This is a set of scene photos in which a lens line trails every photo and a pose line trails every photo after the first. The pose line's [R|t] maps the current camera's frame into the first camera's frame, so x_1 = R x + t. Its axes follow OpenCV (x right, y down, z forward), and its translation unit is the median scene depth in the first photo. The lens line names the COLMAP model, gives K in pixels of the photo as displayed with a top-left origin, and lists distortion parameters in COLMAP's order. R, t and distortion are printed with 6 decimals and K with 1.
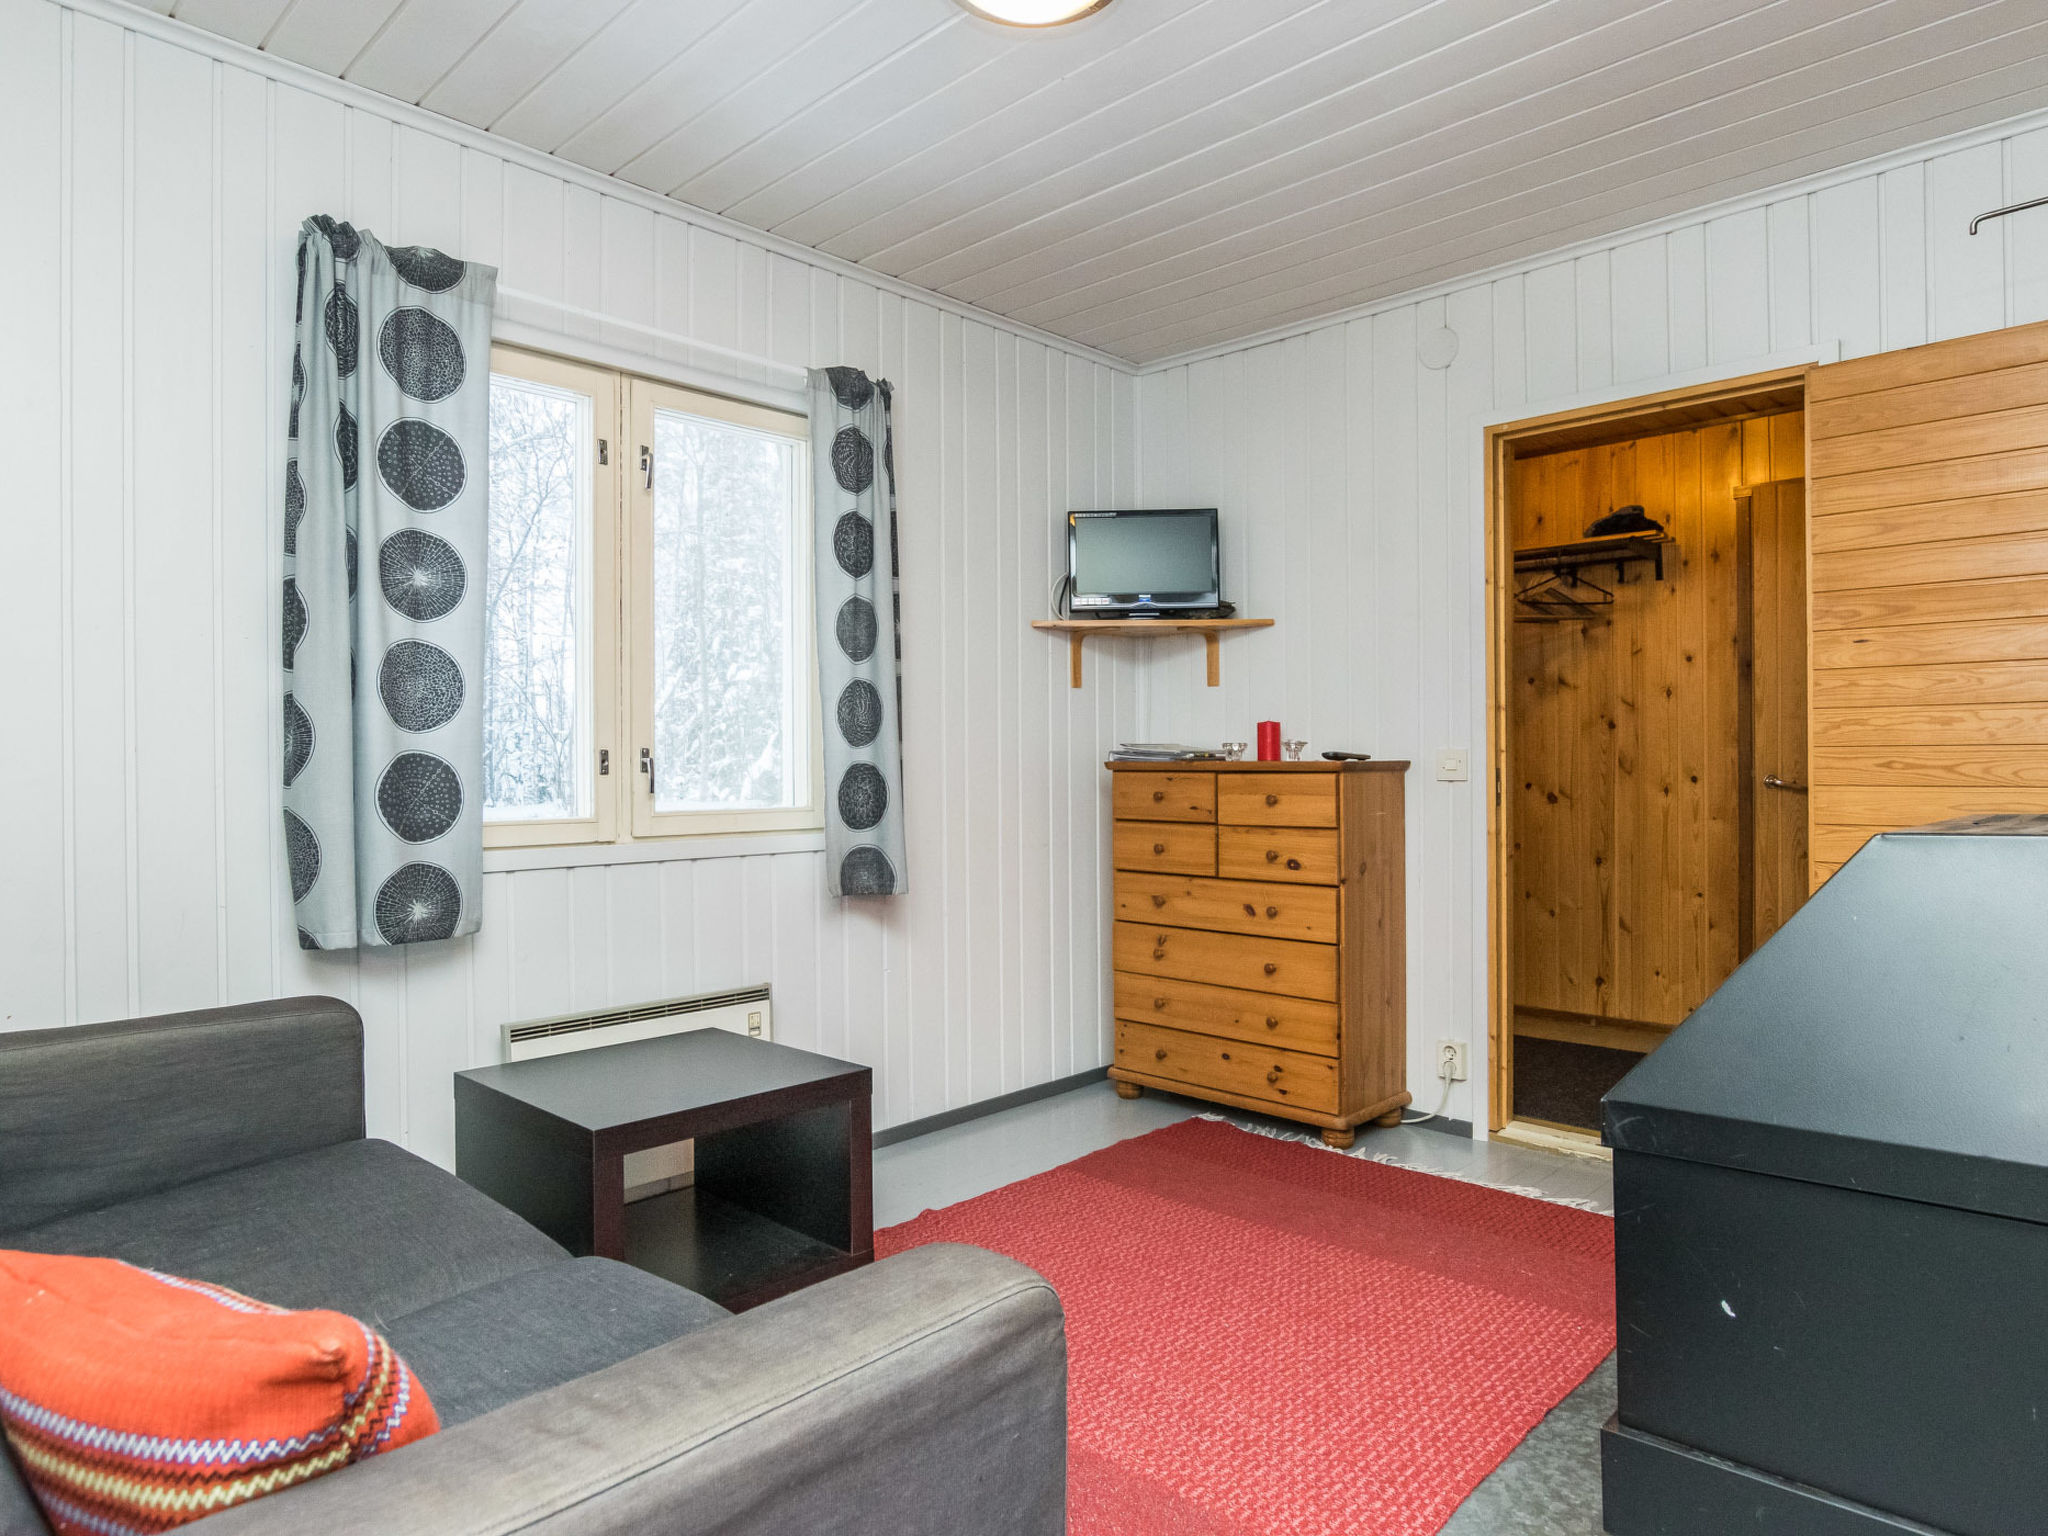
lens RADIAL K [[1256.0, 0, 1024.0], [0, 1256.0, 768.0], [0, 0, 1]] dist [-0.004626, -0.001137]
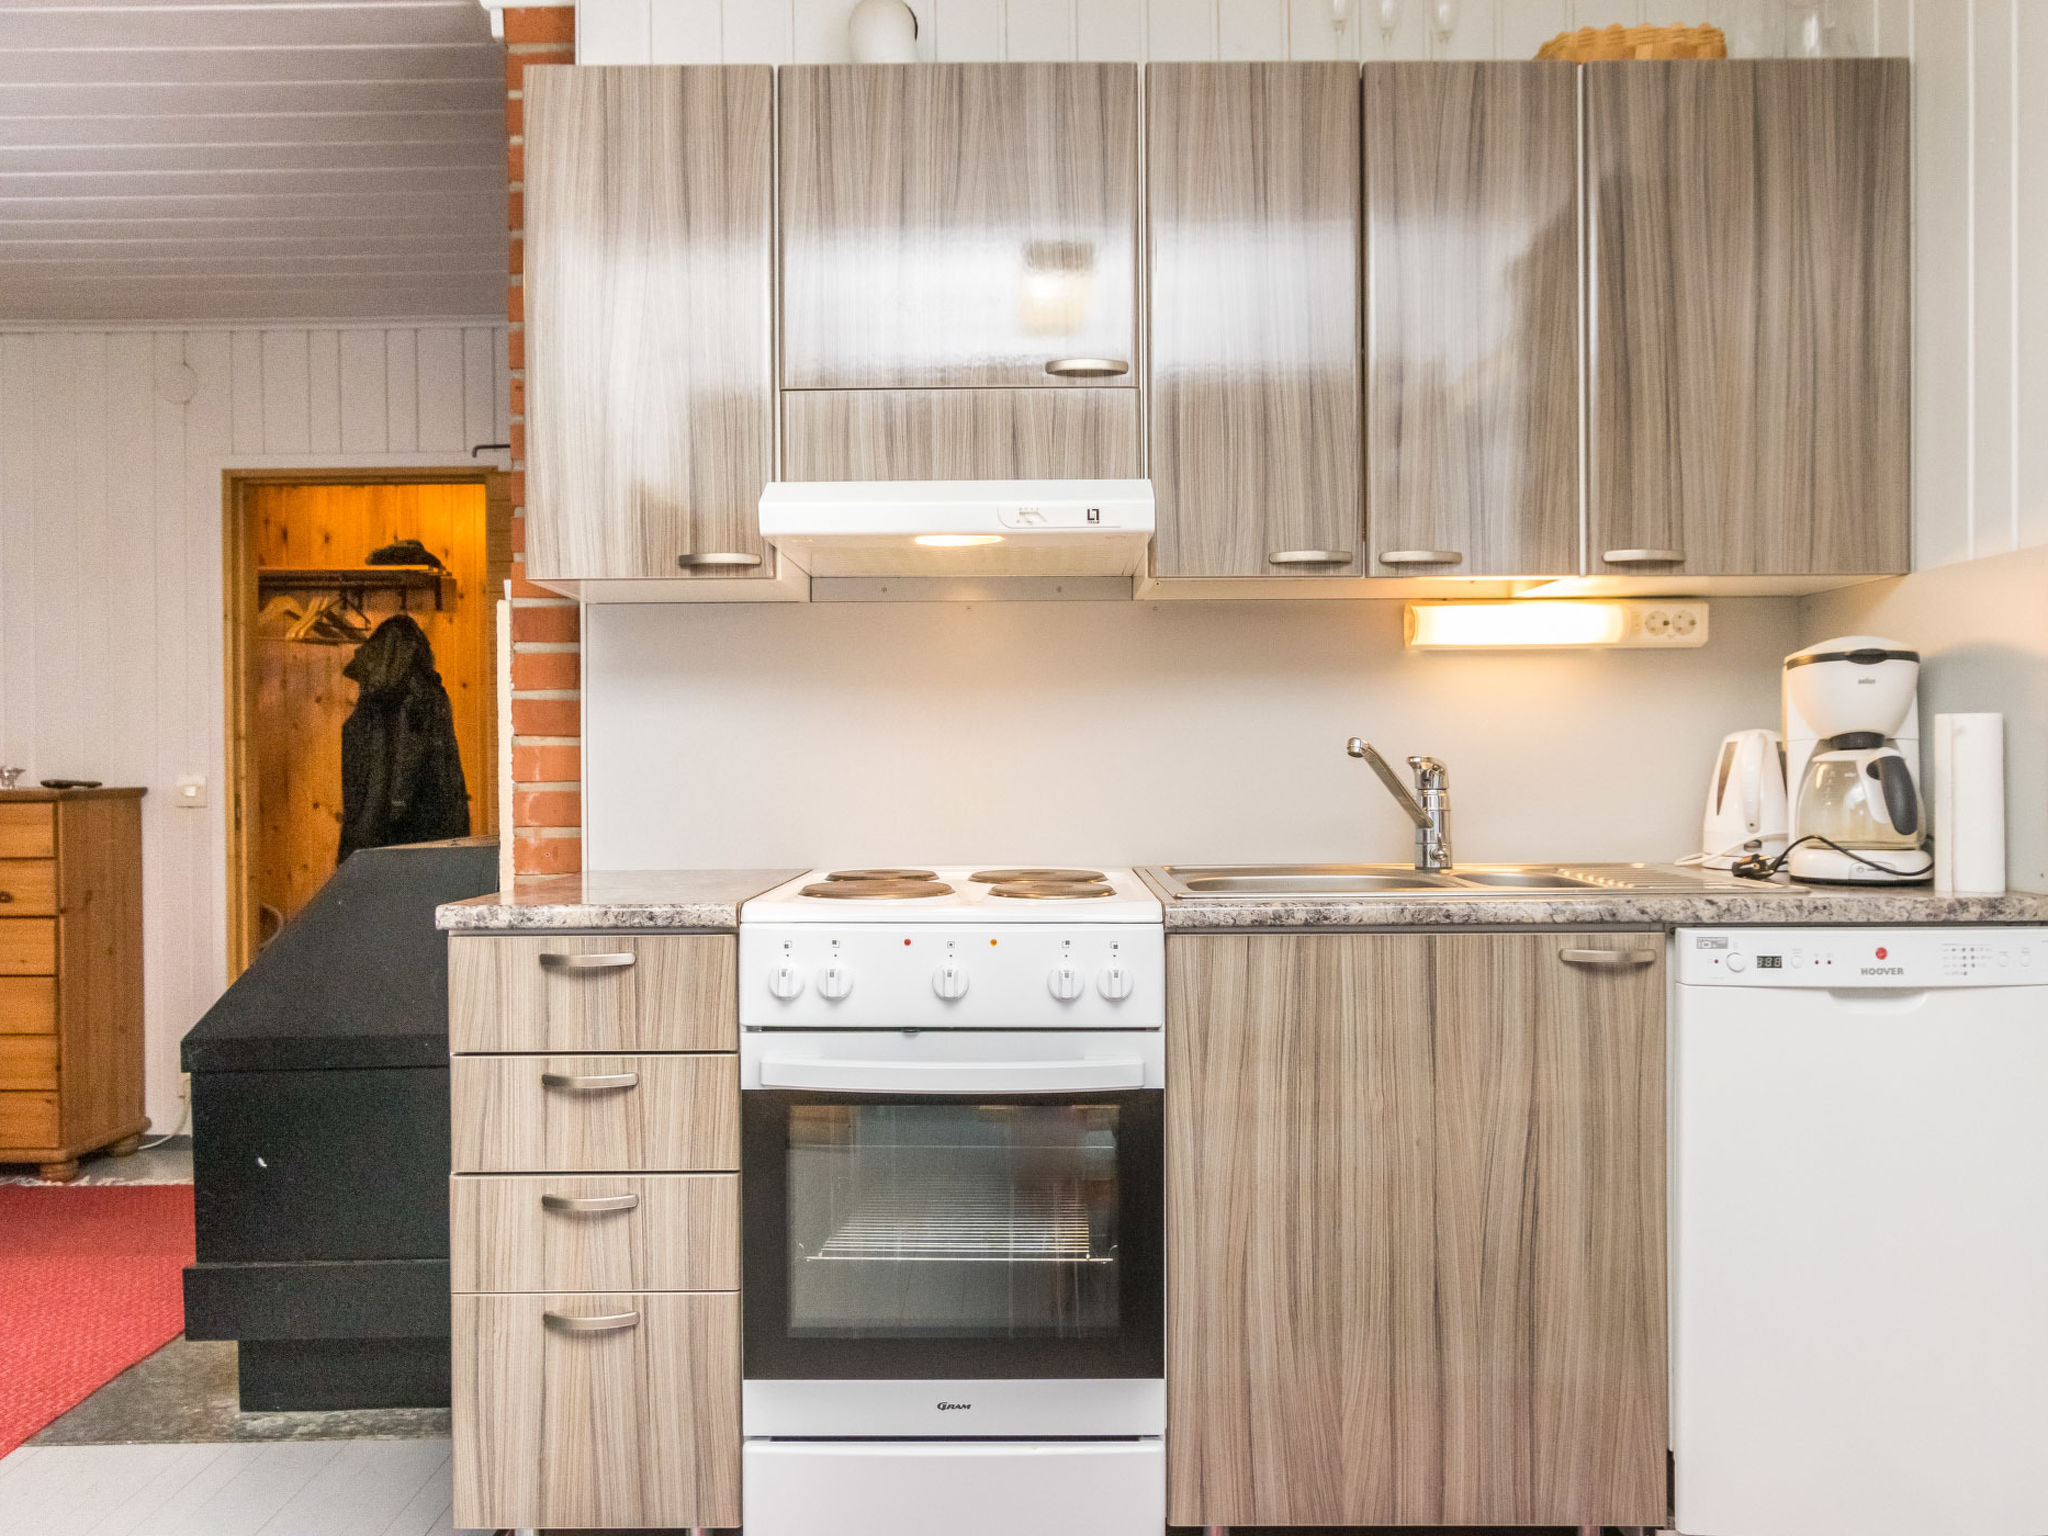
lens RADIAL K [[1495.9, 0, 1024.0], [0, 1495.9, 768.0], [0, 0, 1]] dist [0.001224, -0.002468]
pose [[0.724894, -0.001473, 0.688858, -0.009087], [0.003916, 0.999990, -0.001983, -0.016876], [-0.688849, 0.004135, 0.724893, -0.367927]]
